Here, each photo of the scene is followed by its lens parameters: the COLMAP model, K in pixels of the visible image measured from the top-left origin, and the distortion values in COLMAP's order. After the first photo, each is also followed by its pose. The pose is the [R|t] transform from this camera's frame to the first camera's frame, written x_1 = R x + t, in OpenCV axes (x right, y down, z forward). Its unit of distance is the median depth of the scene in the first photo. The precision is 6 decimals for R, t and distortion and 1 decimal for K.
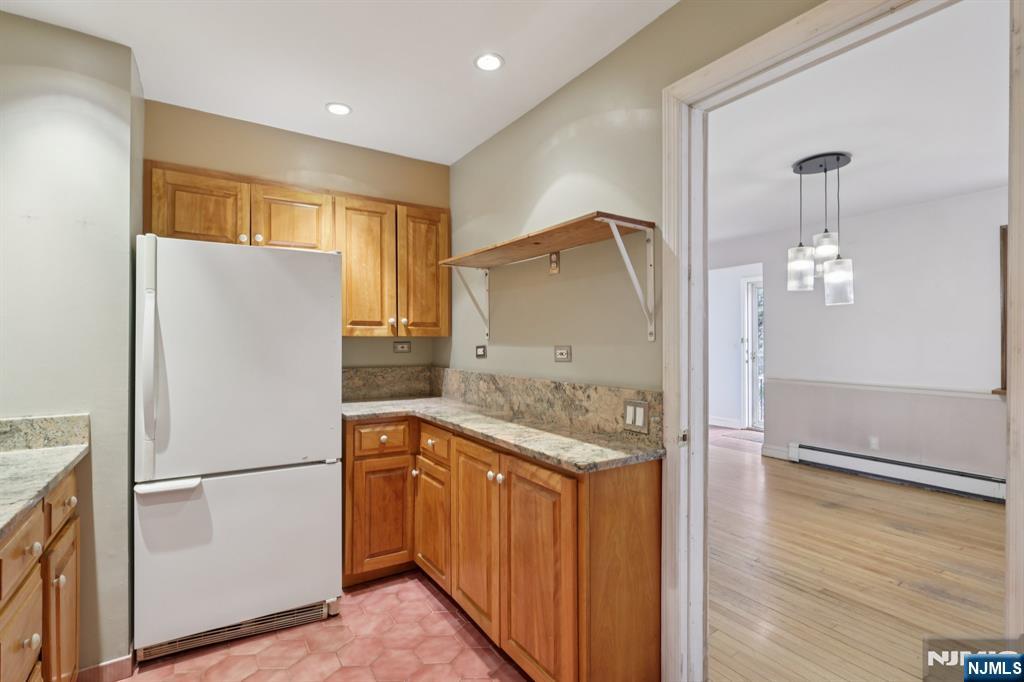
lens RADIAL K [[475.3, 0, 510.0], [0, 475.3, 340.3], [0, 0, 1]] dist [-0.003277, 0.001375]
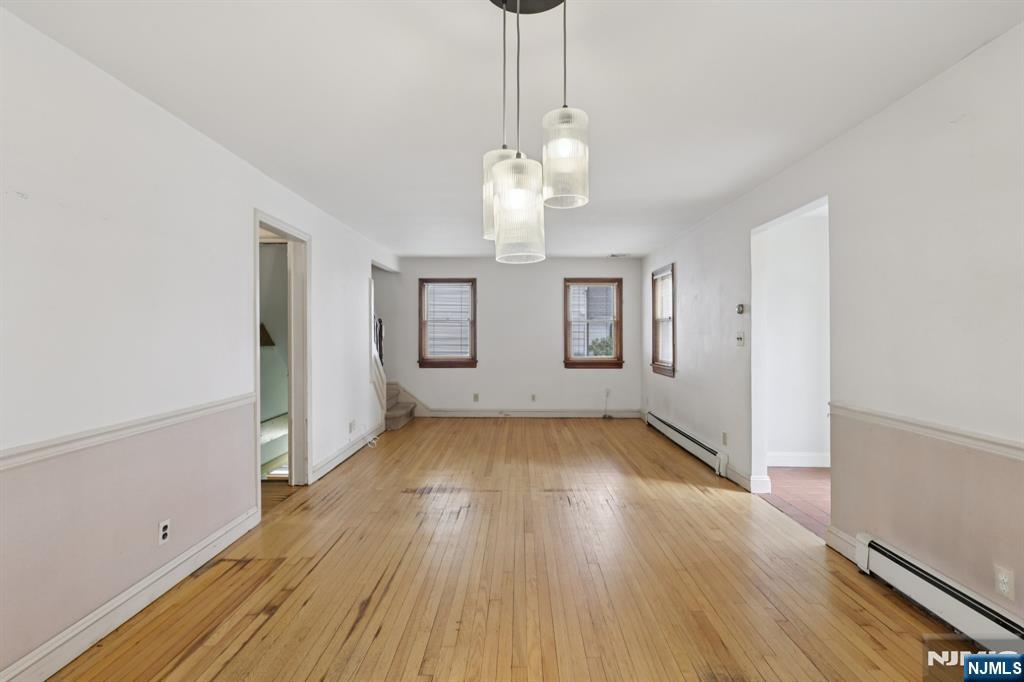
lens RADIAL K [[475.3, 0, 512.8], [0, 475.3, 339.9], [0, 0, 1]] dist [-0.003277, 0.001375]
pose [[0.832450, 0.001474, -0.554098, 0.573233], [0.001568, 0.999986, 0.005016, 0.004329], [0.554098, -0.005044, 0.832436, 0.374751]]
